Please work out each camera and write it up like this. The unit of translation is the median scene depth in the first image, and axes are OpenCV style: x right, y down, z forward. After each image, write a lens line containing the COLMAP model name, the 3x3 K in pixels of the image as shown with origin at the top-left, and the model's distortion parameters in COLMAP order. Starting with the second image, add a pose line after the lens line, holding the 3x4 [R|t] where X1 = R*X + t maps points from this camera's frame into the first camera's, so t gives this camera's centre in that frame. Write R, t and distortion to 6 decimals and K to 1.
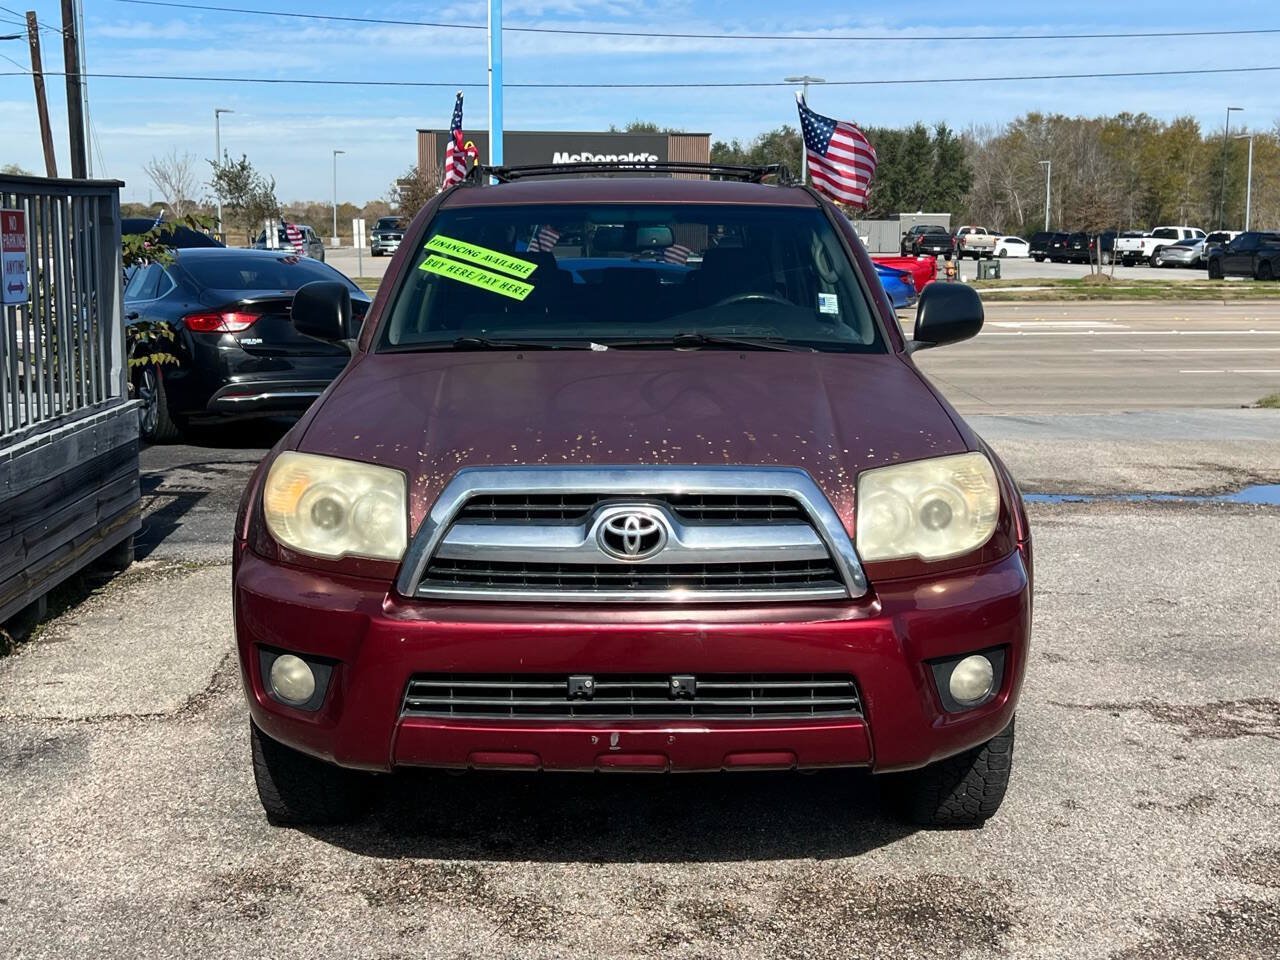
lens RADIAL K [[1552.8, 0, 599.0], [0, 1552.8, 478.3], [0, 0, 1]] dist [0.101370, -0.253349]
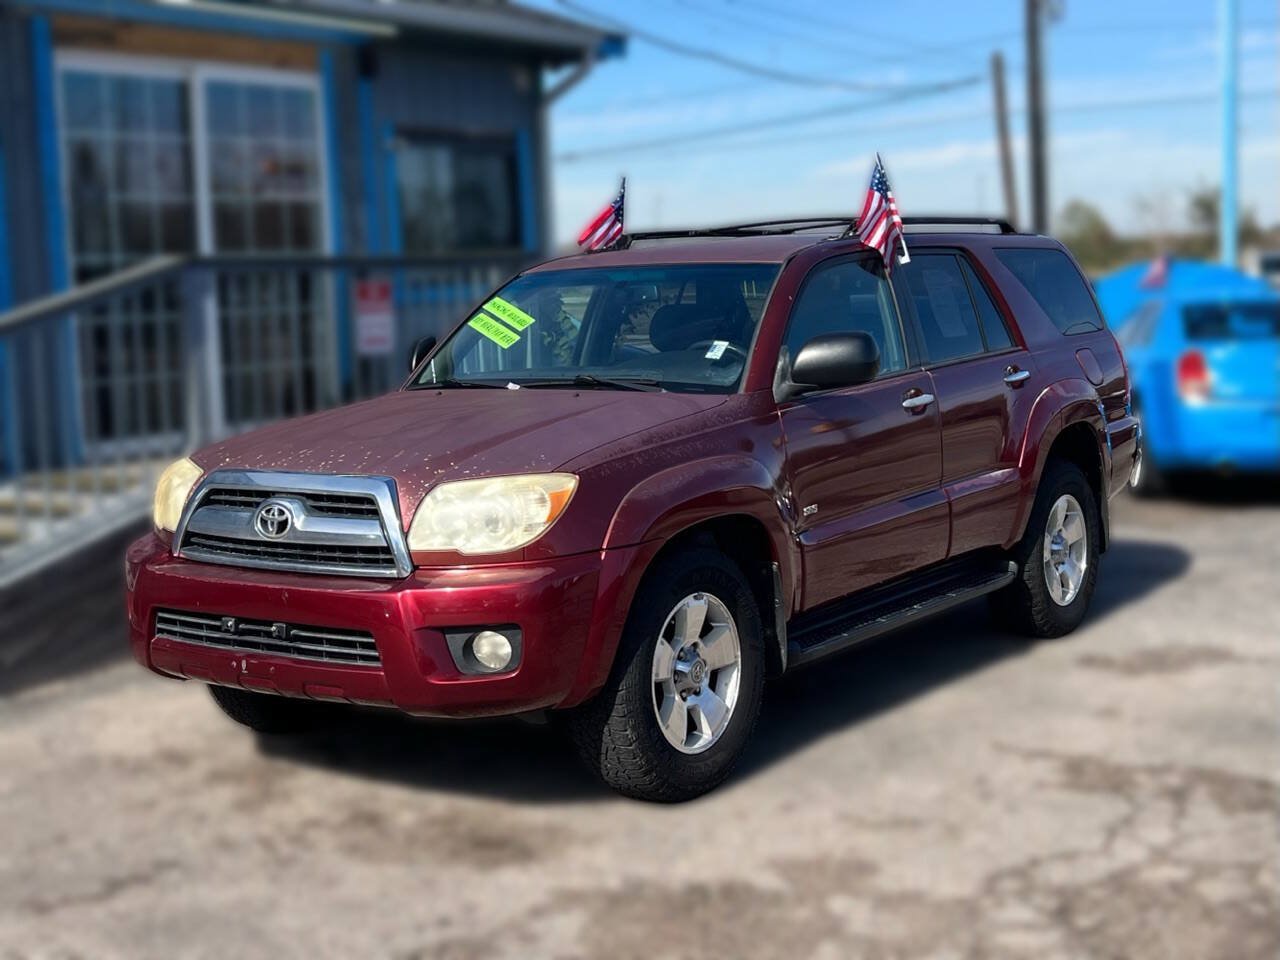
lens RADIAL K [[1683.7, 0, 615.2], [0, 1683.7, 432.3], [0, 0, 1]] dist [0.161892, -0.536664]
pose [[0.812946, 0.020344, -0.581983, 0.729620], [-0.053968, 0.997721, -0.040509, 0.001705], [0.579833, 0.064340, 0.812191, -0.036840]]
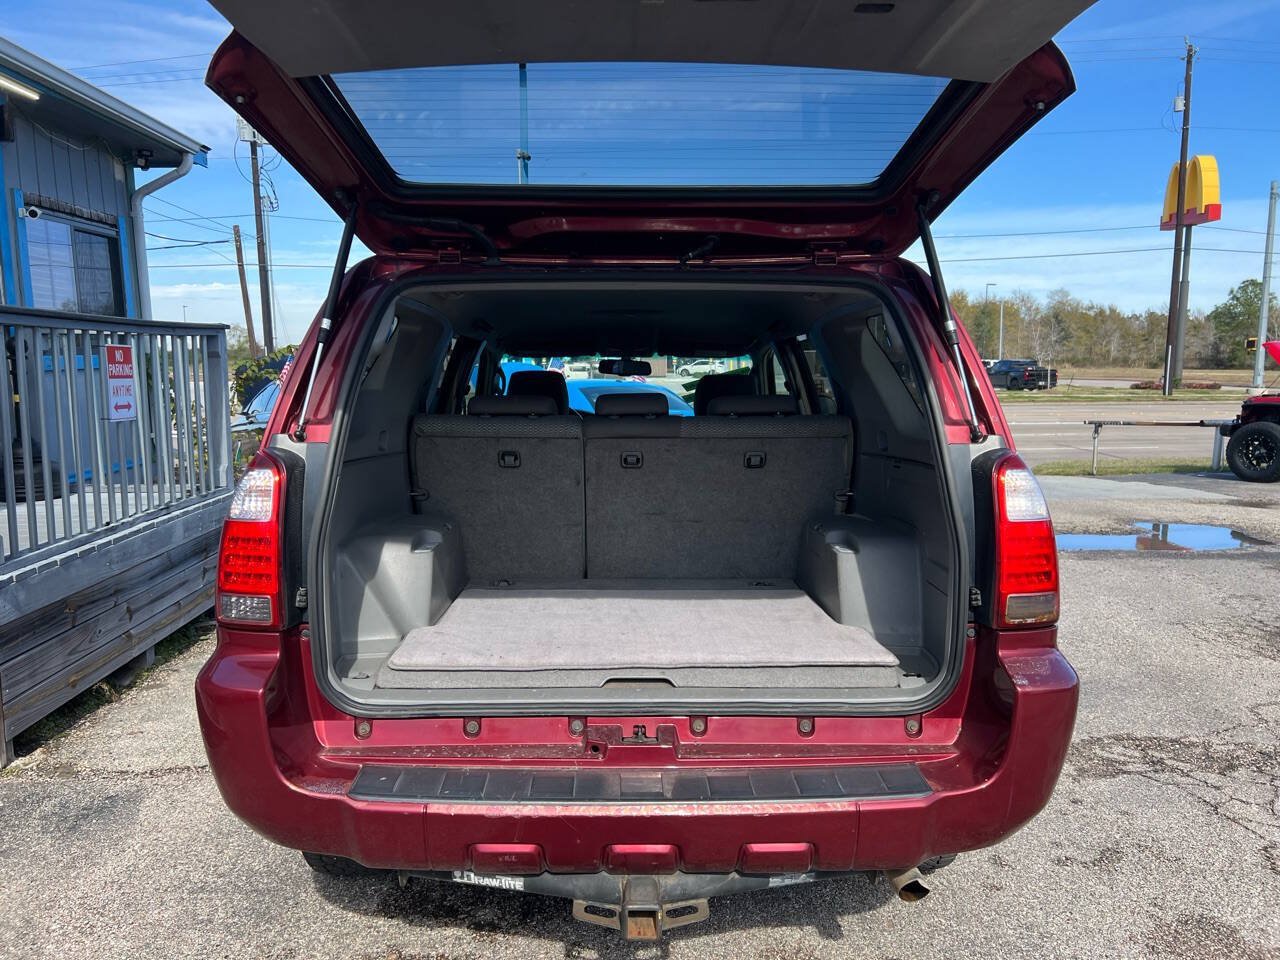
lens RADIAL K [[965.3, 0, 621.1], [0, 965.3, 497.8], [0, 0, 1]] dist [0.008875, 0.000199]
pose [[0.999741, -0.009224, 0.020805, 0.014415], [0.009580, 0.999809, -0.017064, -0.036648], [-0.020644, 0.017259, 0.999638, 0.250553]]
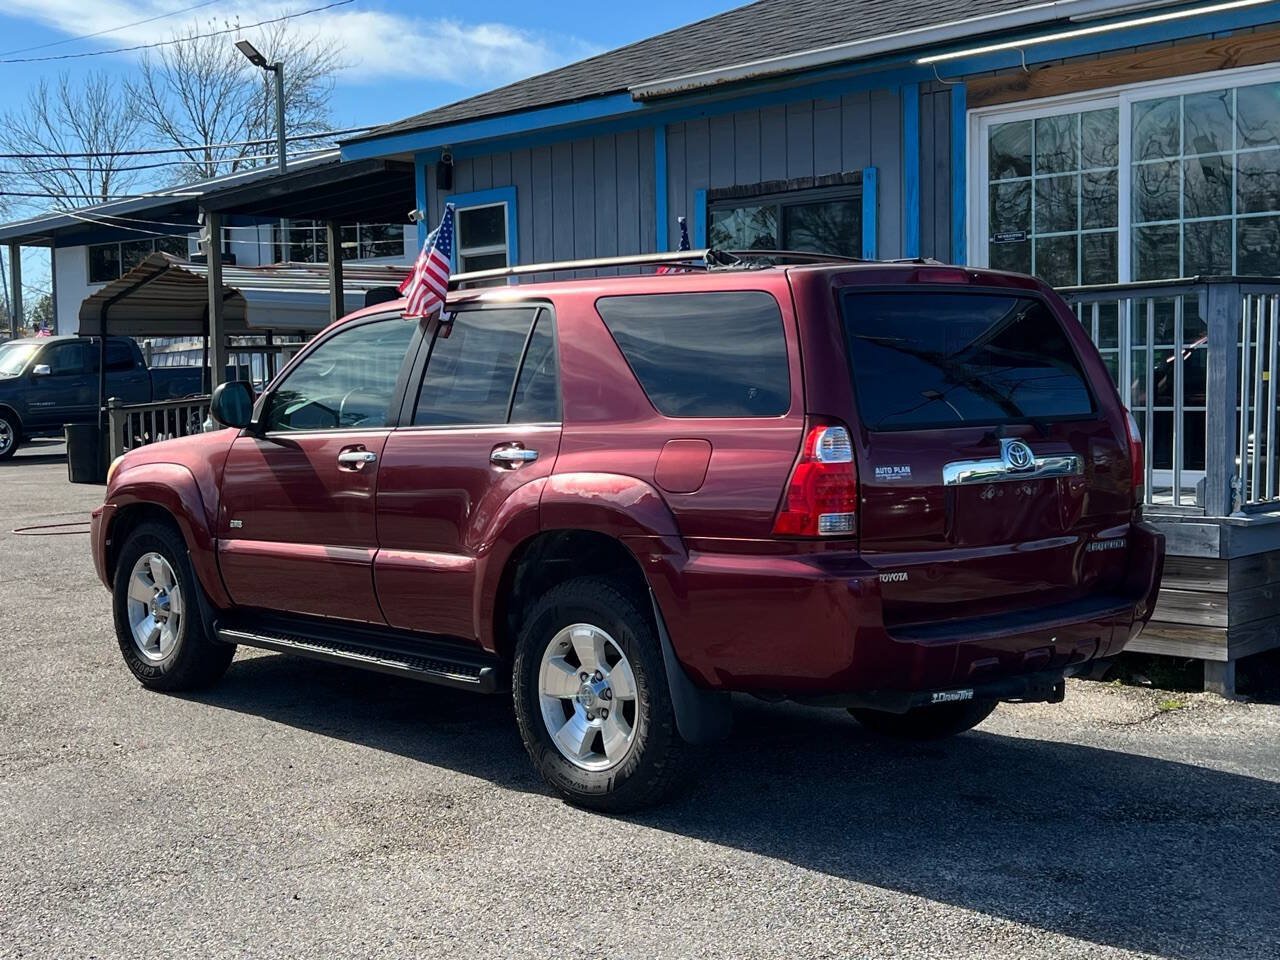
lens RADIAL K [[1765.4, 0, 571.9], [0, 1765.4, 497.9], [0, 0, 1]] dist [0.168237, -0.600271]
pose [[-0.738394, 0.057346, -0.671927, 0.961747], [-0.089903, 0.979113, 0.182360, -0.307216], [0.668350, 0.195062, -0.717816, 2.138797]]
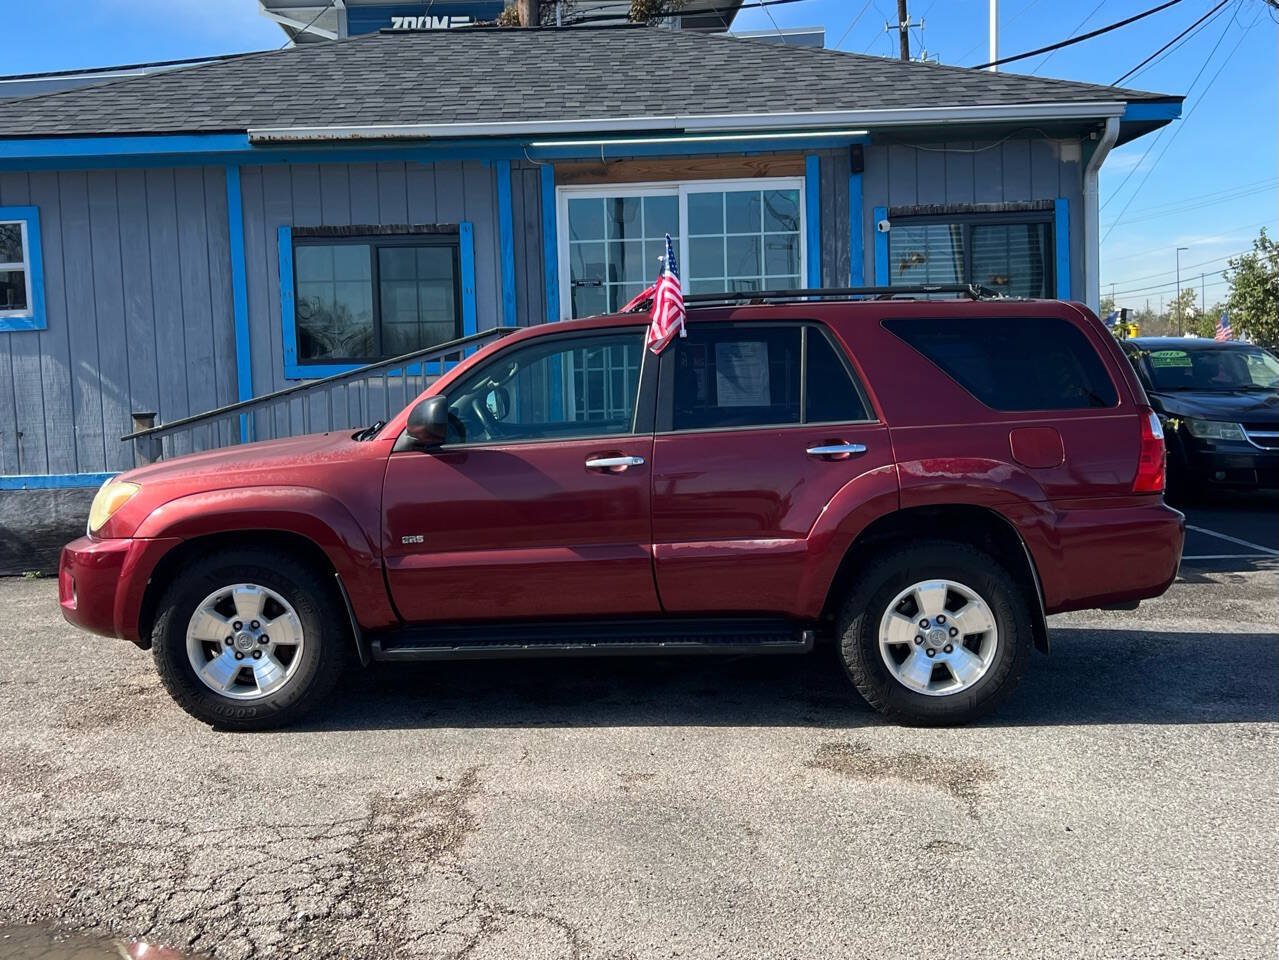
lens RADIAL K [[1314.2, 0, 613.1], [0, 1314.2, 480.6], [0, 0, 1]] dist [0.040972, -0.016423]
pose [[0.008575, 0.084283, -0.996405, 1.241200], [-0.130751, 0.987981, 0.082445, -0.153757], [0.991378, 0.129574, 0.019492, 1.060099]]
